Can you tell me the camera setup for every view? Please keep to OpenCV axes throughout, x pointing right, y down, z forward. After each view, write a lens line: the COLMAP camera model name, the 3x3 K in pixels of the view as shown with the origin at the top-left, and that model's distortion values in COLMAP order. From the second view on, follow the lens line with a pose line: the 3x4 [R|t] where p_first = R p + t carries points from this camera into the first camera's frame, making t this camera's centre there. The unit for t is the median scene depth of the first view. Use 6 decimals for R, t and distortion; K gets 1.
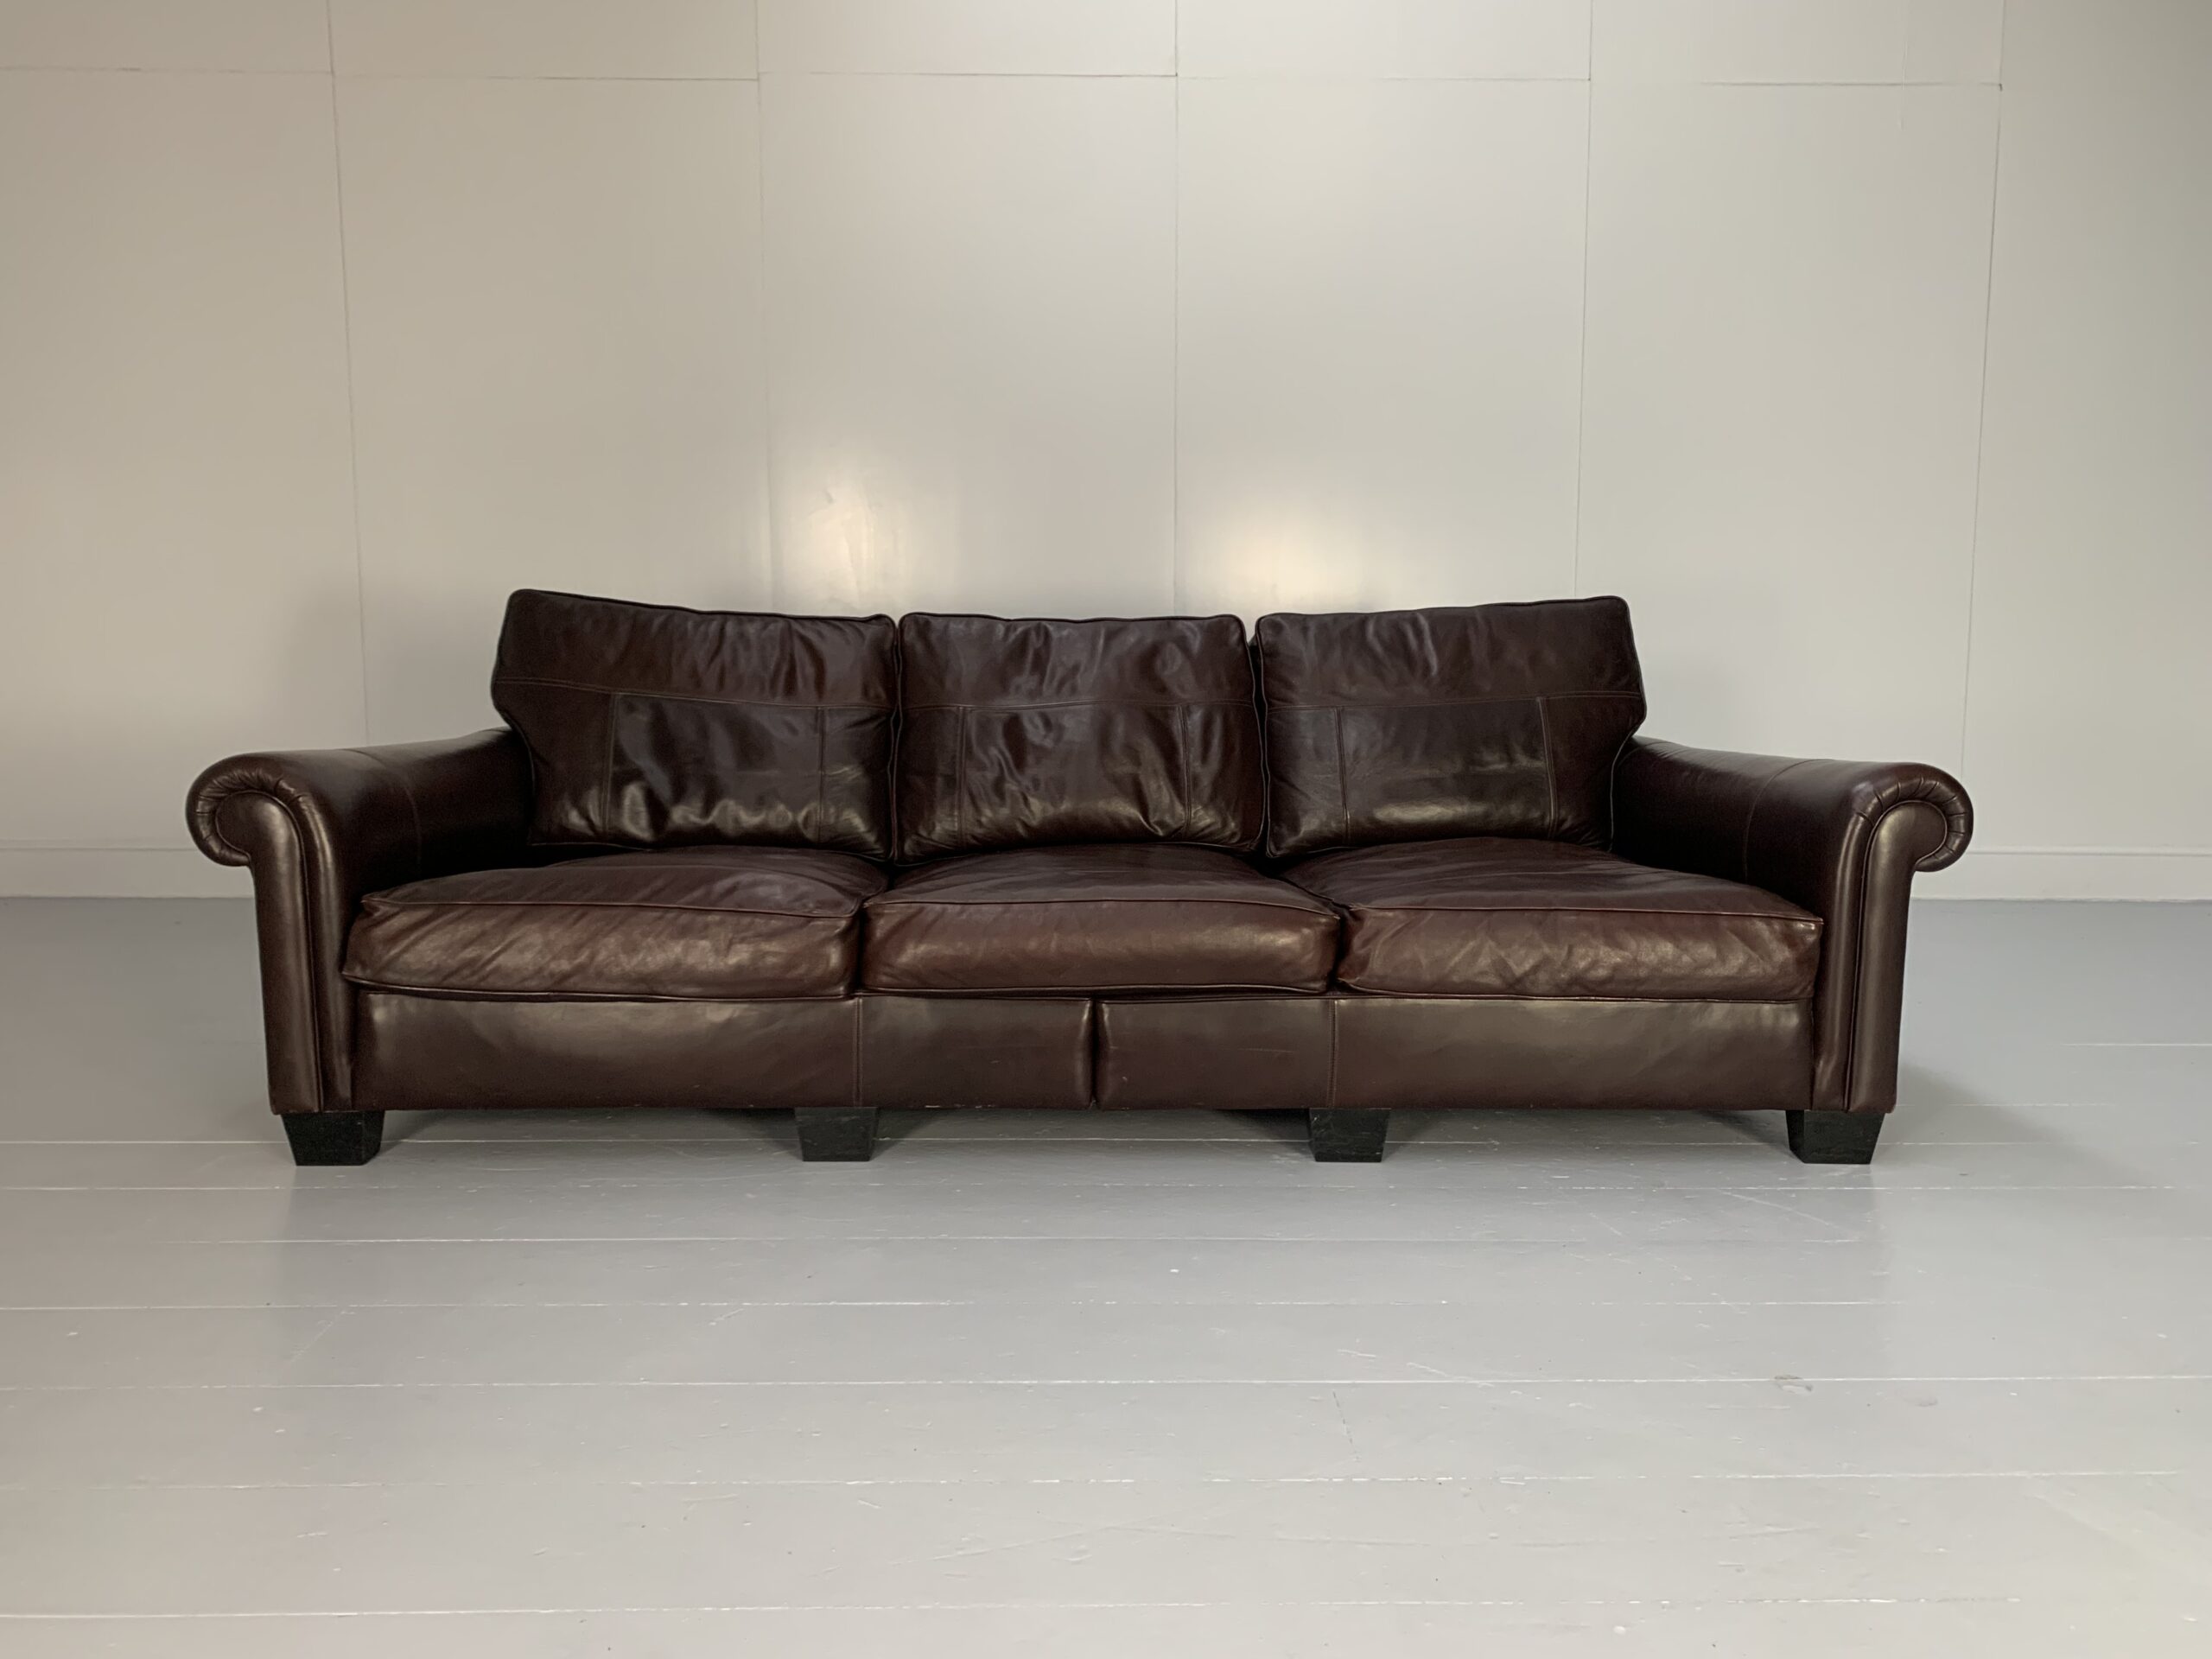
lens RADIAL K [[1681.2, 0, 1083.6], [0, 1681.2, 823.8], [0, 0, 1]] dist [0.058199, -0.055262]
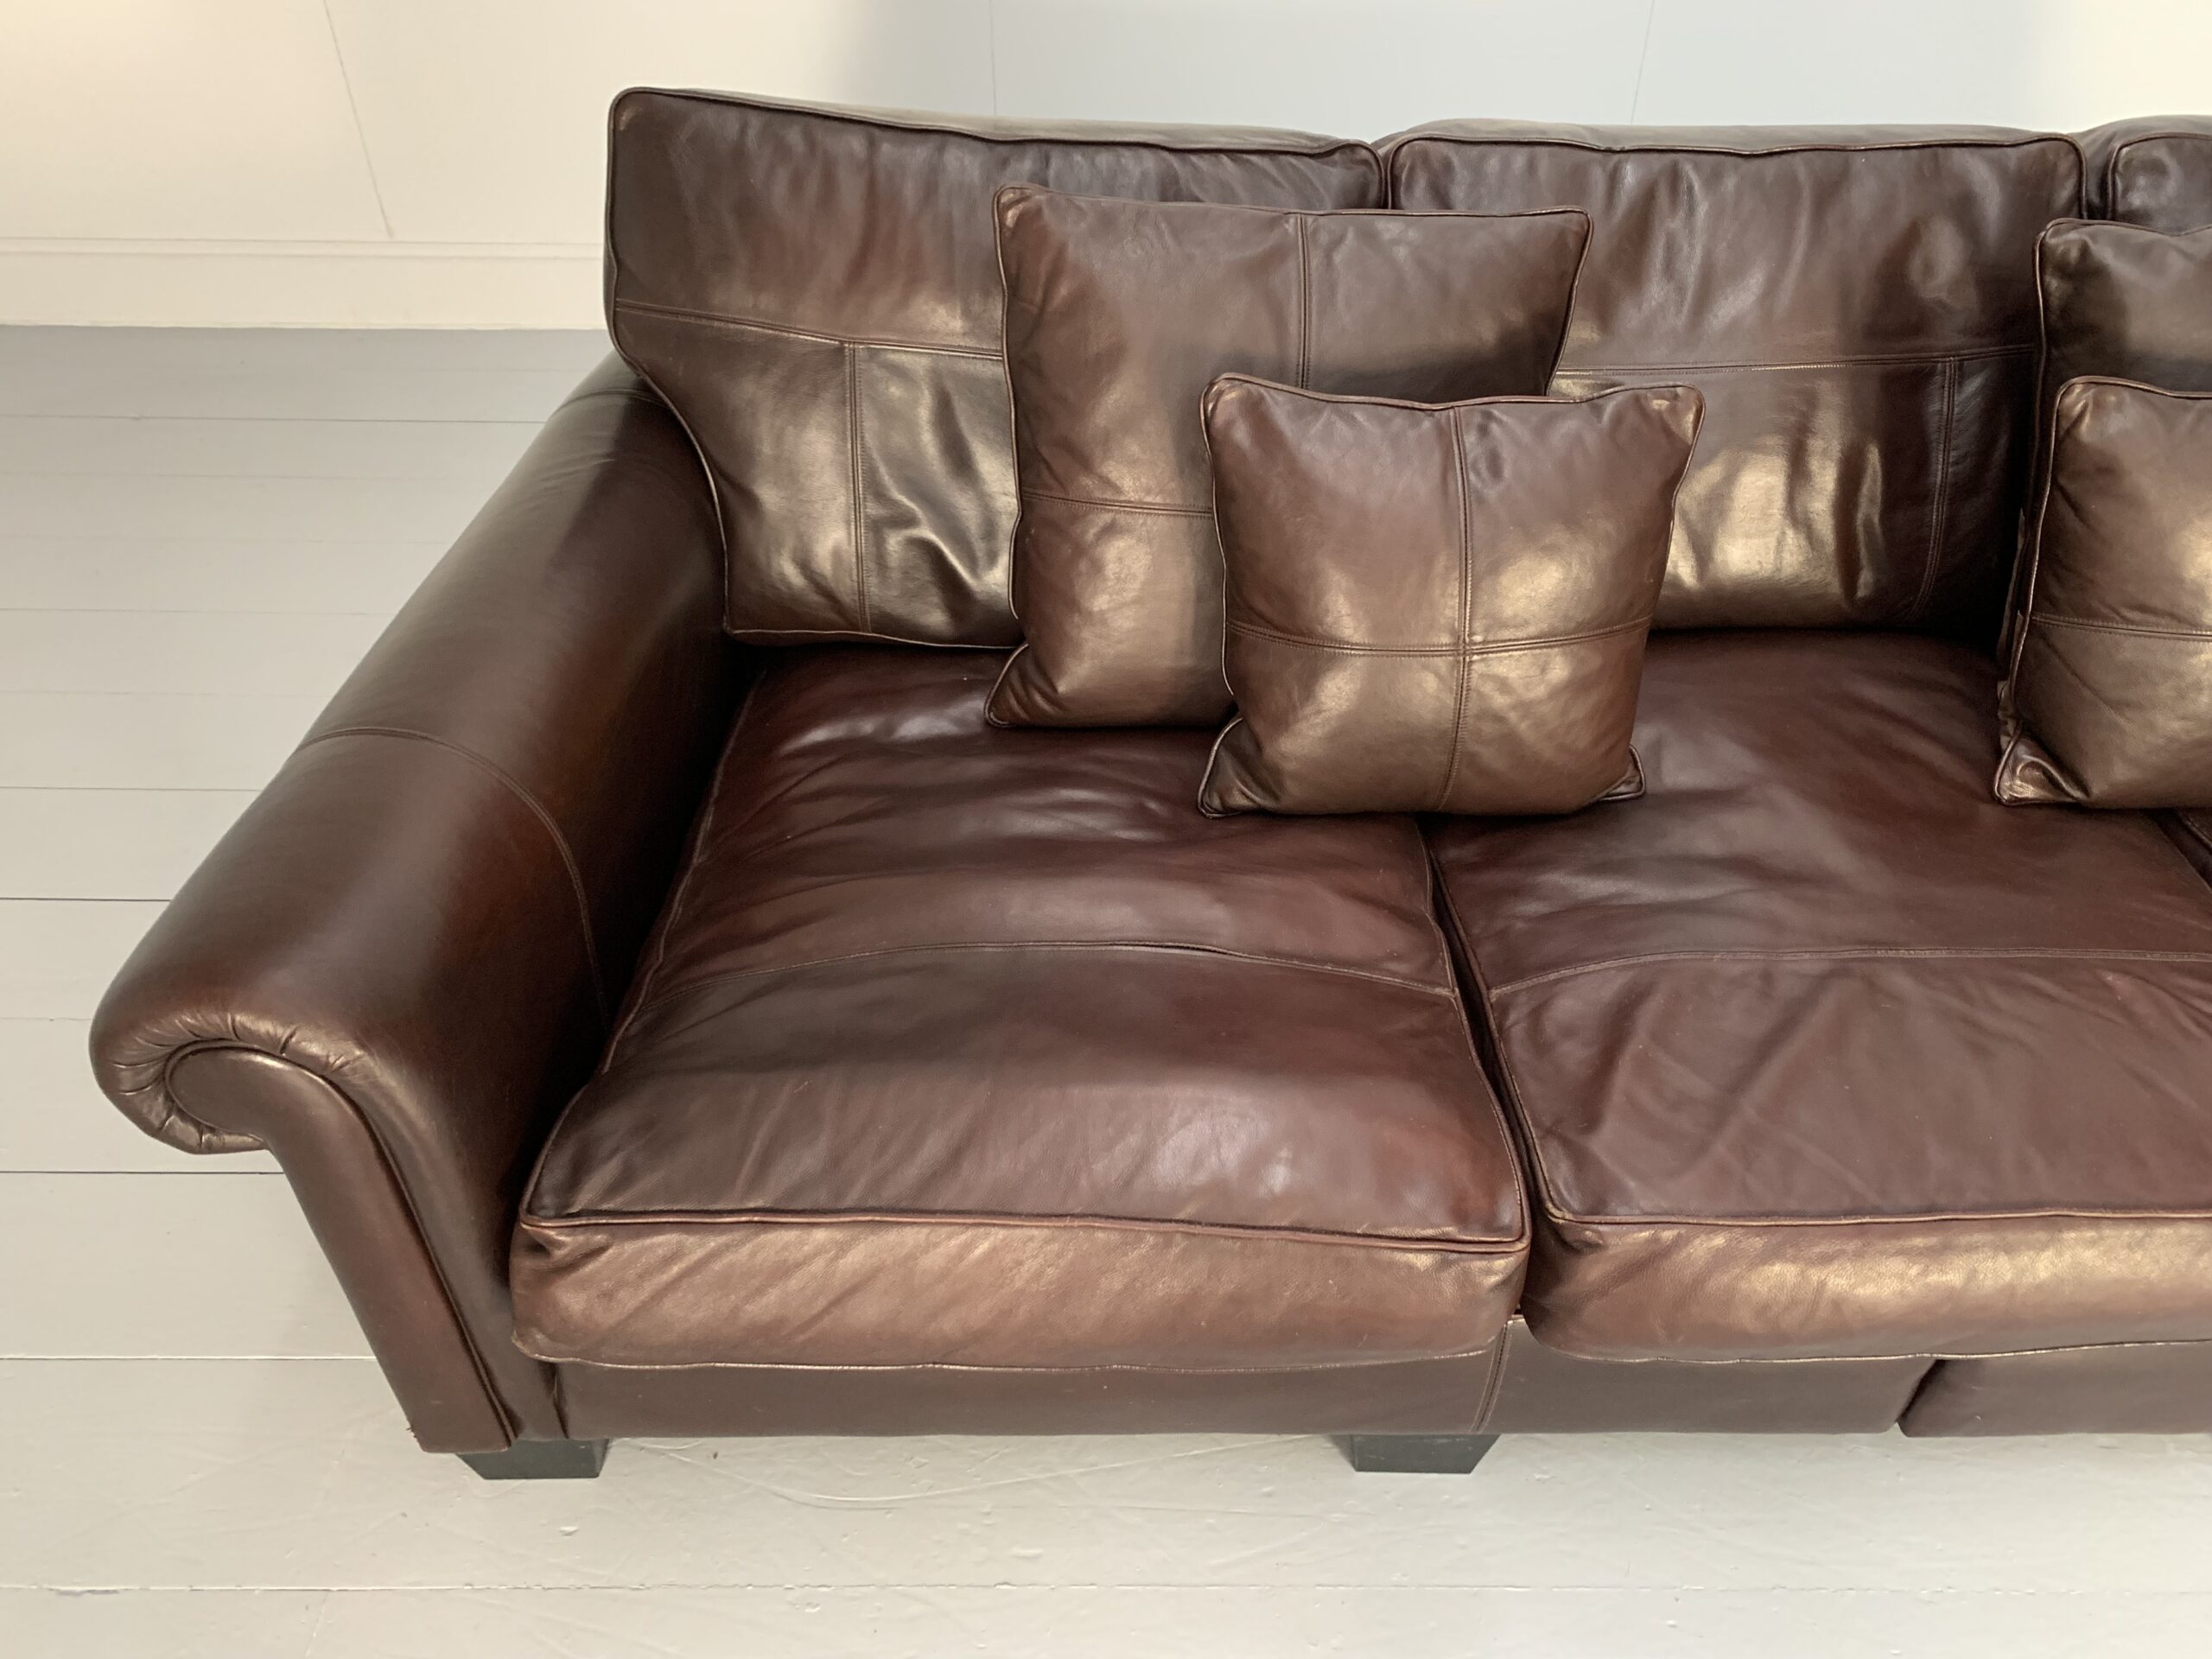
lens RADIAL K [[1681.2, 0, 1115.8], [0, 1681.2, 815.4], [0, 0, 1]] dist [0.058199, -0.055262]
pose [[0.999841, 0.014515, -0.010378, -0.243210], [-0.006756, 0.846289, 0.532682, -0.294425], [0.016515, -0.532527, 0.846252, 0.629536]]
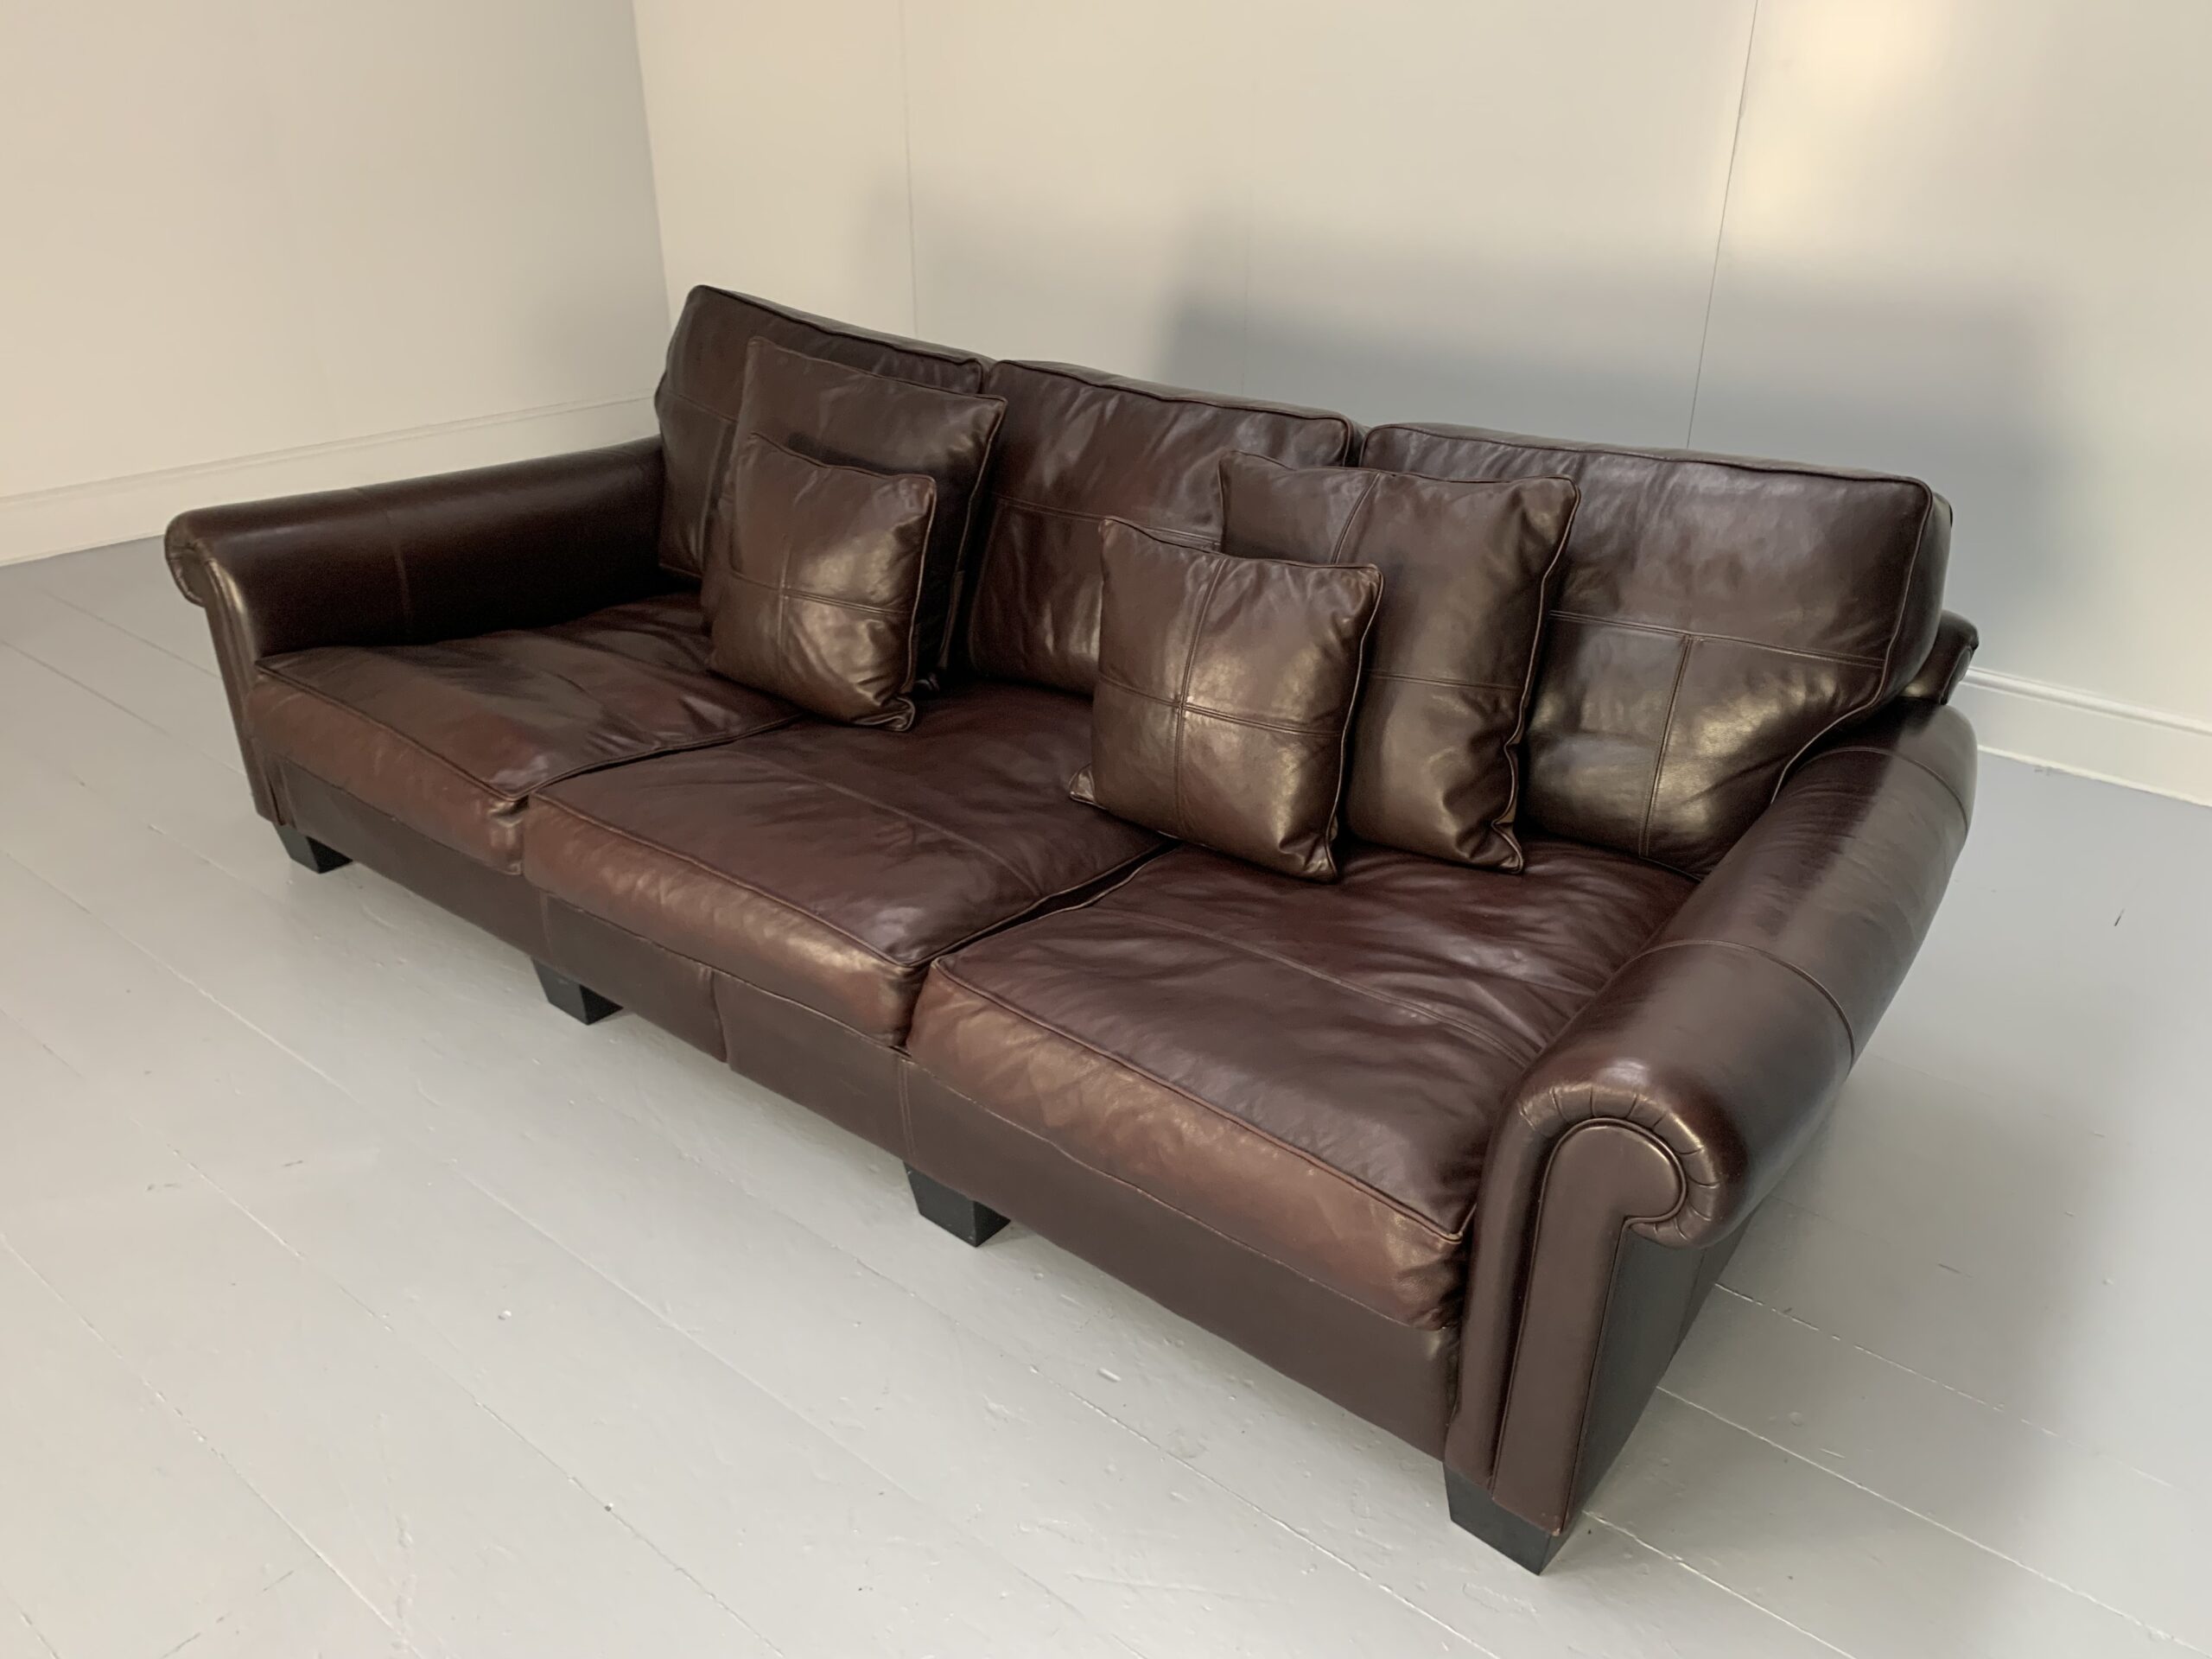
lens RADIAL K [[1681.2, 0, 1109.0], [0, 1681.2, 827.7], [0, 0, 1]] dist [0.058199, -0.055262]
pose [[0.766111, 0.287301, -0.574919, 0.636997], [-0.083213, 0.931336, 0.354526, -0.279483], [0.637299, -0.223766, 0.737414, 0.495490]]
